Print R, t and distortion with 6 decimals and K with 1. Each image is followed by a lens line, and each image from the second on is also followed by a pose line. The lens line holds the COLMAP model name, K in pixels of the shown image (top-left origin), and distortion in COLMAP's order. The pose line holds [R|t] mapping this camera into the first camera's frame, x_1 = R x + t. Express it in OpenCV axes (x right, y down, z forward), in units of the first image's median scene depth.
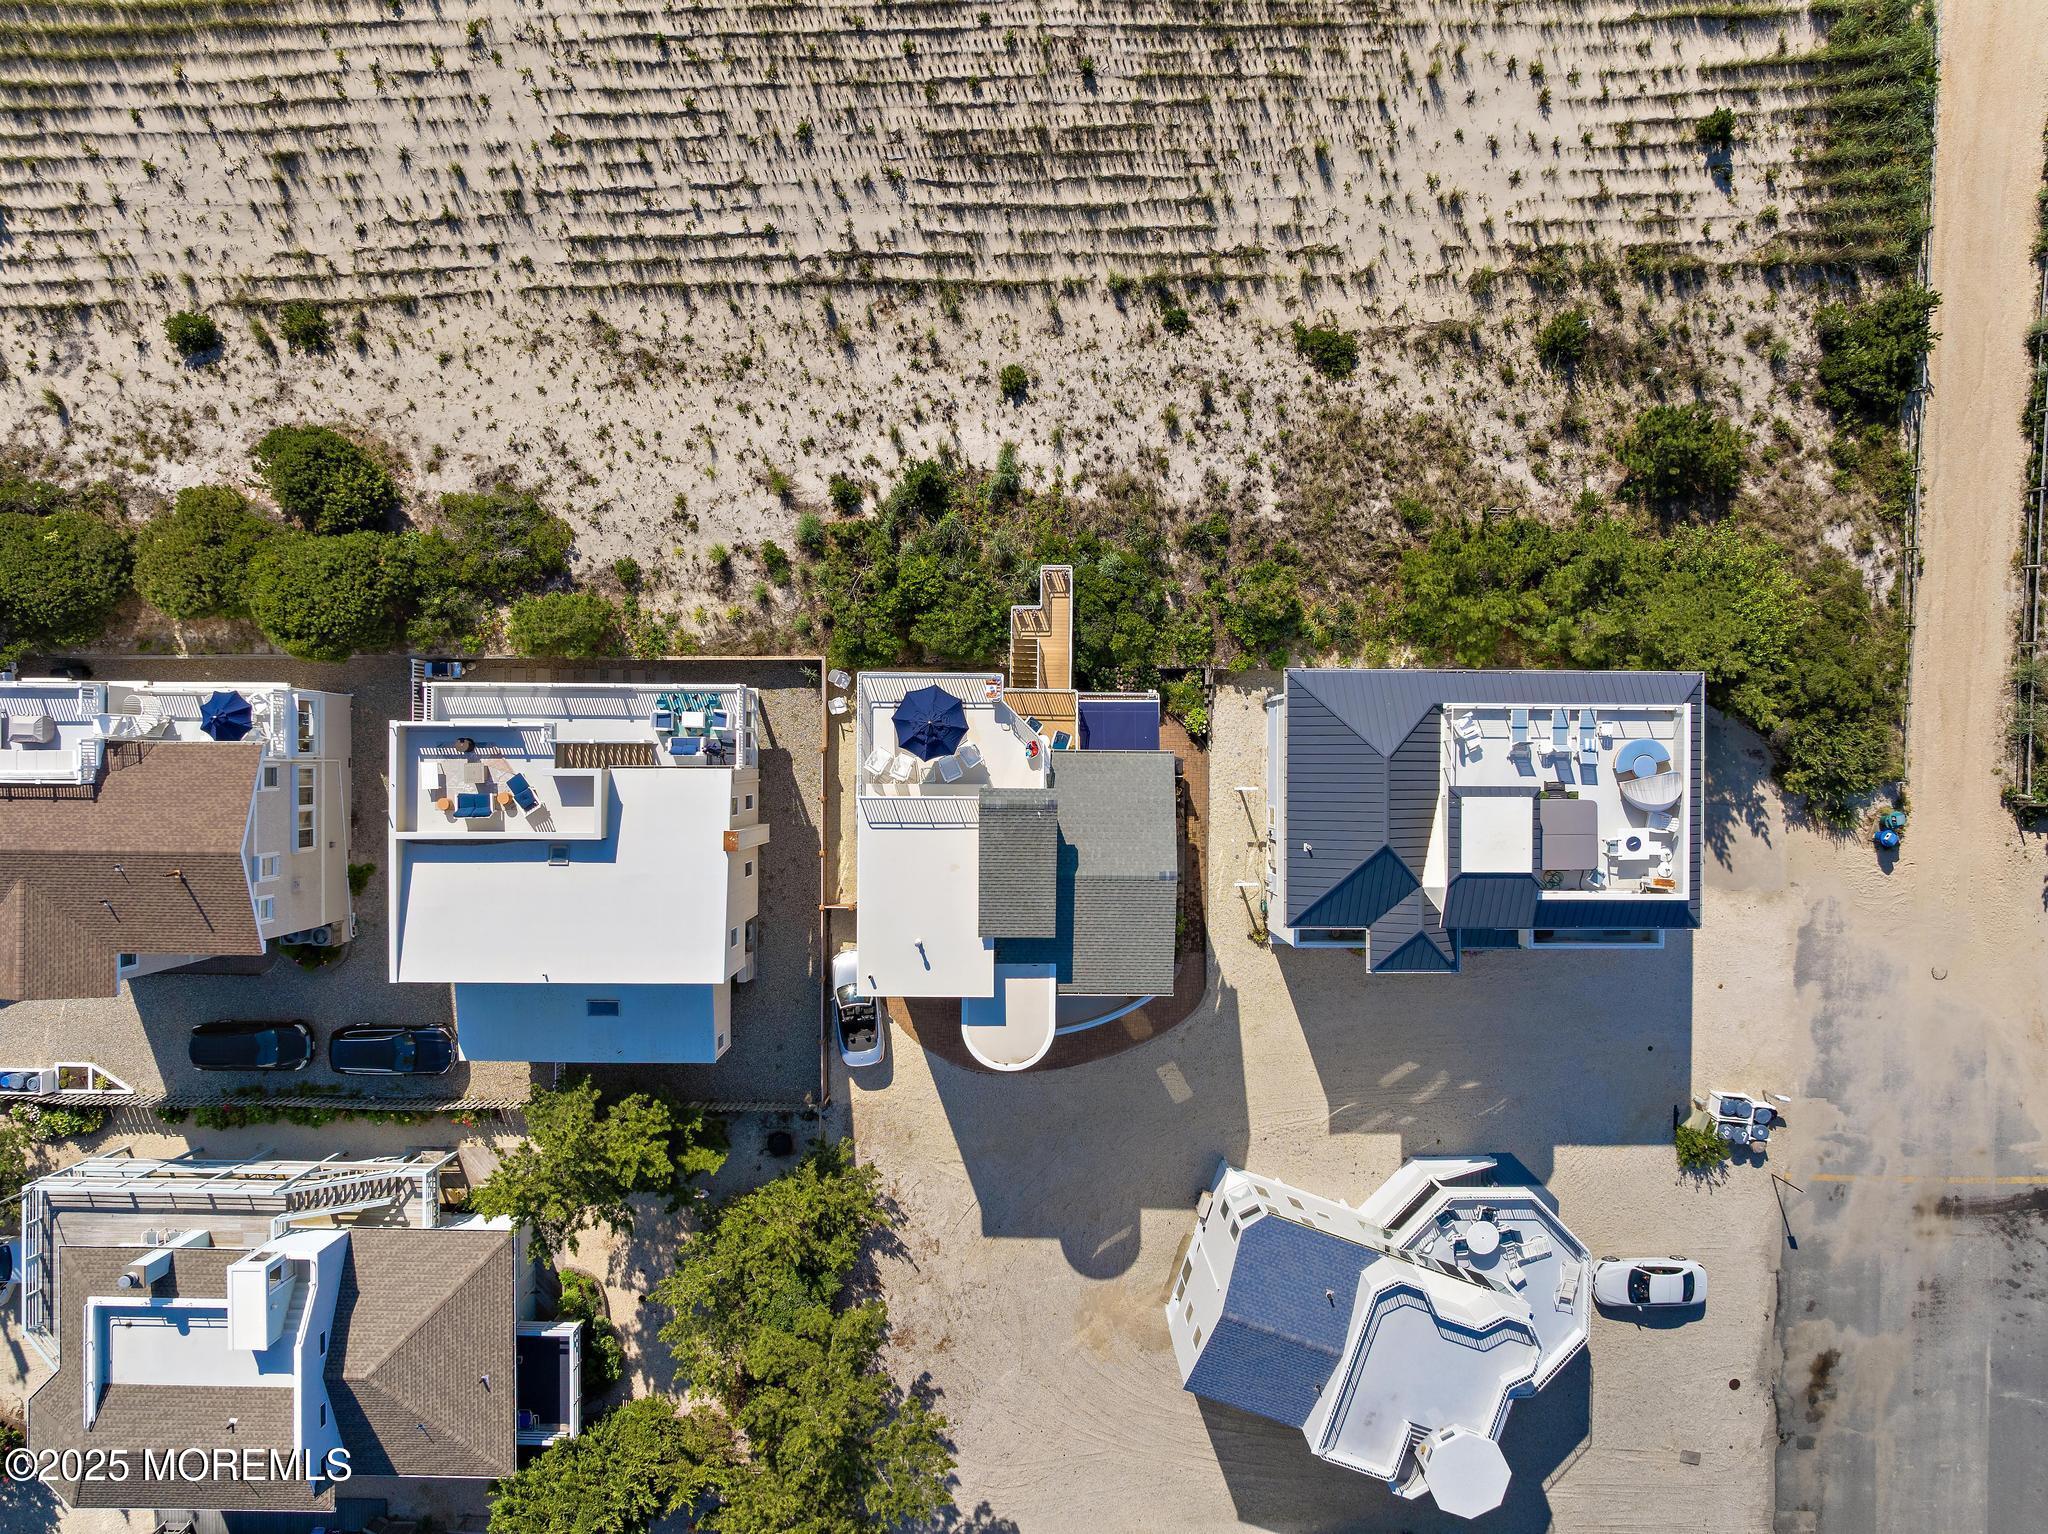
lens RADIAL K [[1441.0, 0, 1024.0], [0, 1441.0, 767.0], [0, 0, 1]] dist [-0.057038, -0.005855]
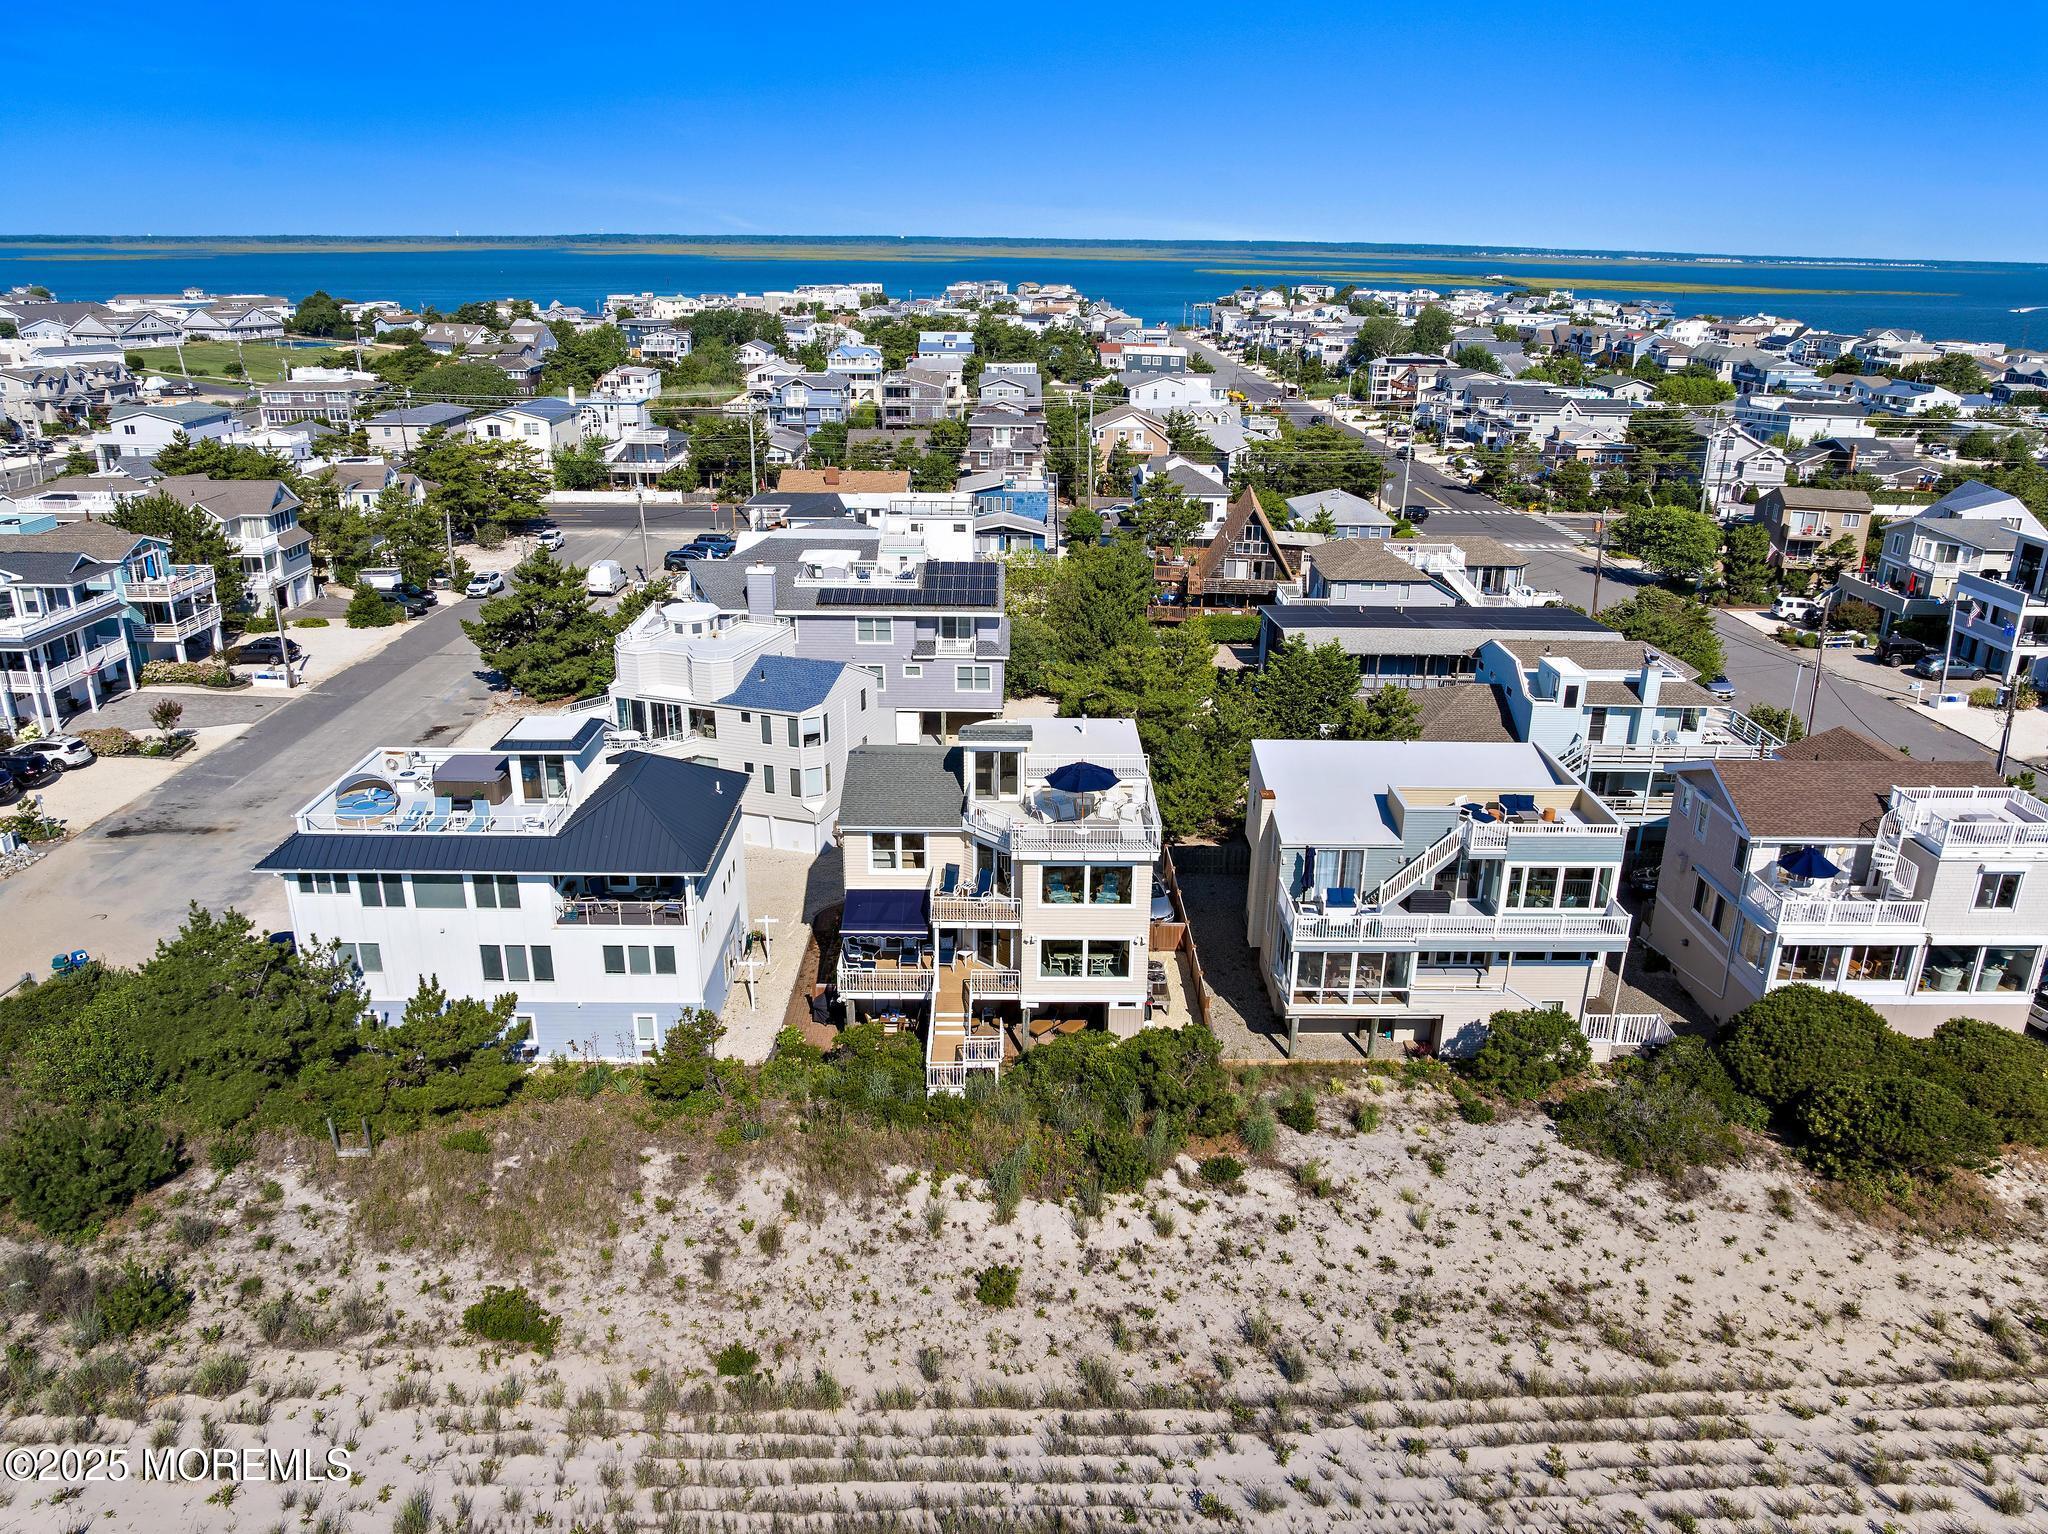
lens RADIAL K [[1441.0, 0, 1024.0], [0, 1441.0, 767.0], [0, 0, 1]] dist [-0.057038, -0.005855]
pose [[-0.999586, -0.018920, -0.021659, -0.000711], [-0.013828, -0.344140, 0.938817, -0.811437], [-0.025216, 0.938728, 0.343736, 0.542411]]
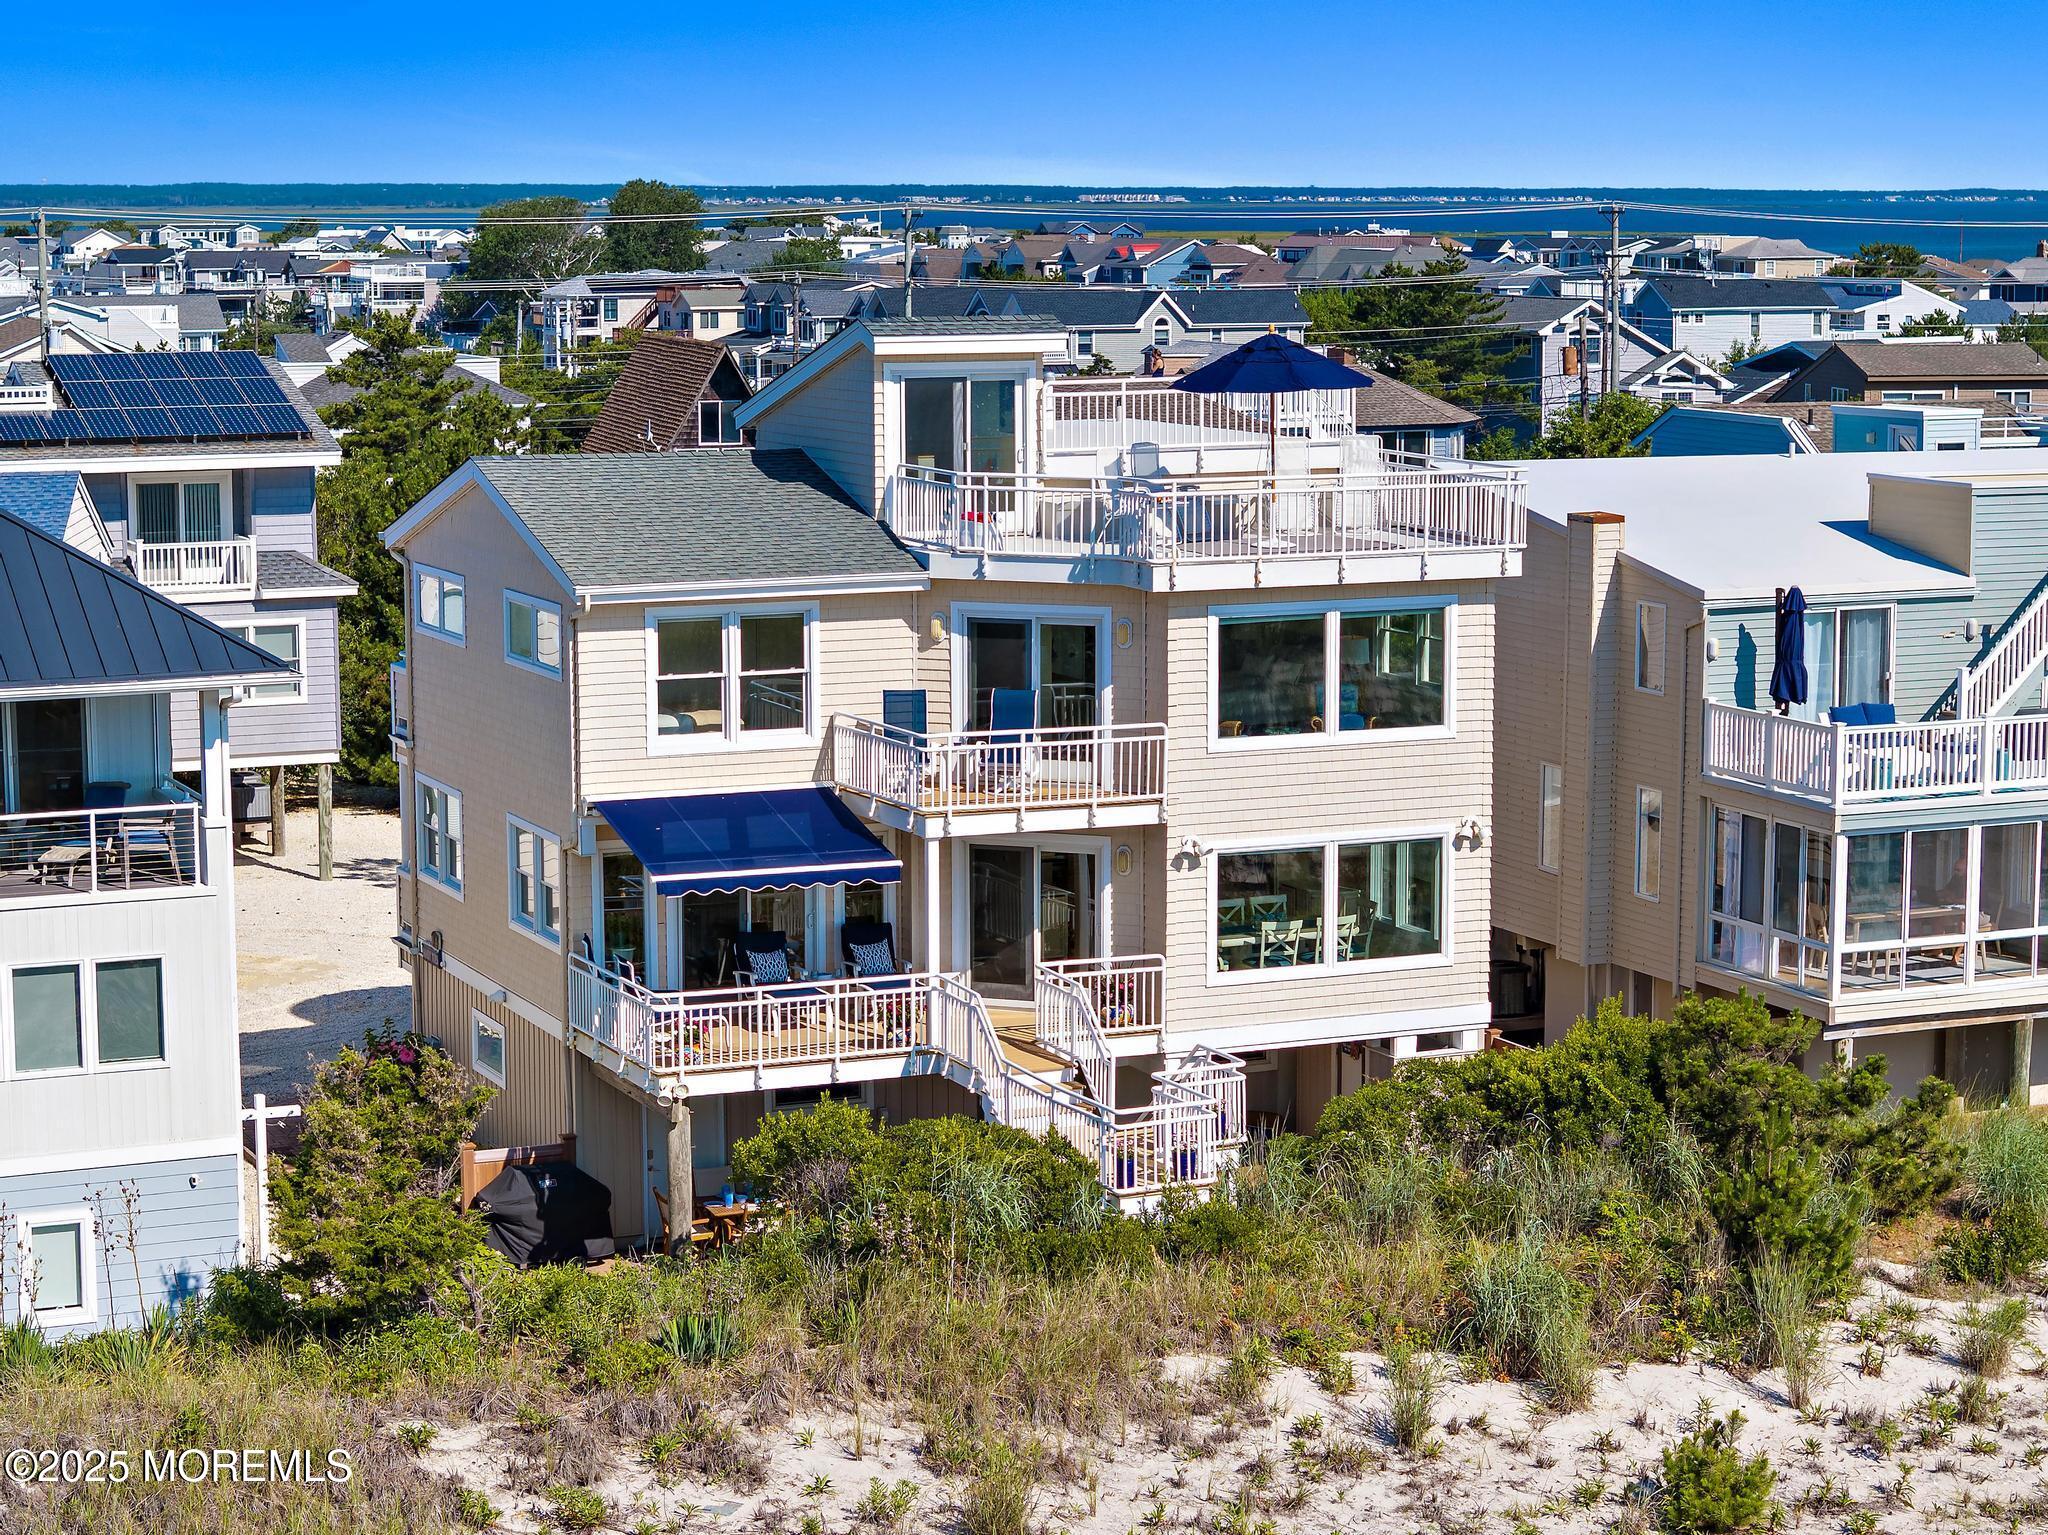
lens RADIAL K [[4162.9, 0, 1024.0], [0, 4162.9, 767.5], [0, 0, 1]] dist [-0.461627, 4.087653]
pose [[-0.913834, 0.041343, -0.403978, 0.347132], [-0.405810, -0.129757, 0.904699, -0.794499], [-0.015016, 0.990684, 0.135354, 0.800260]]
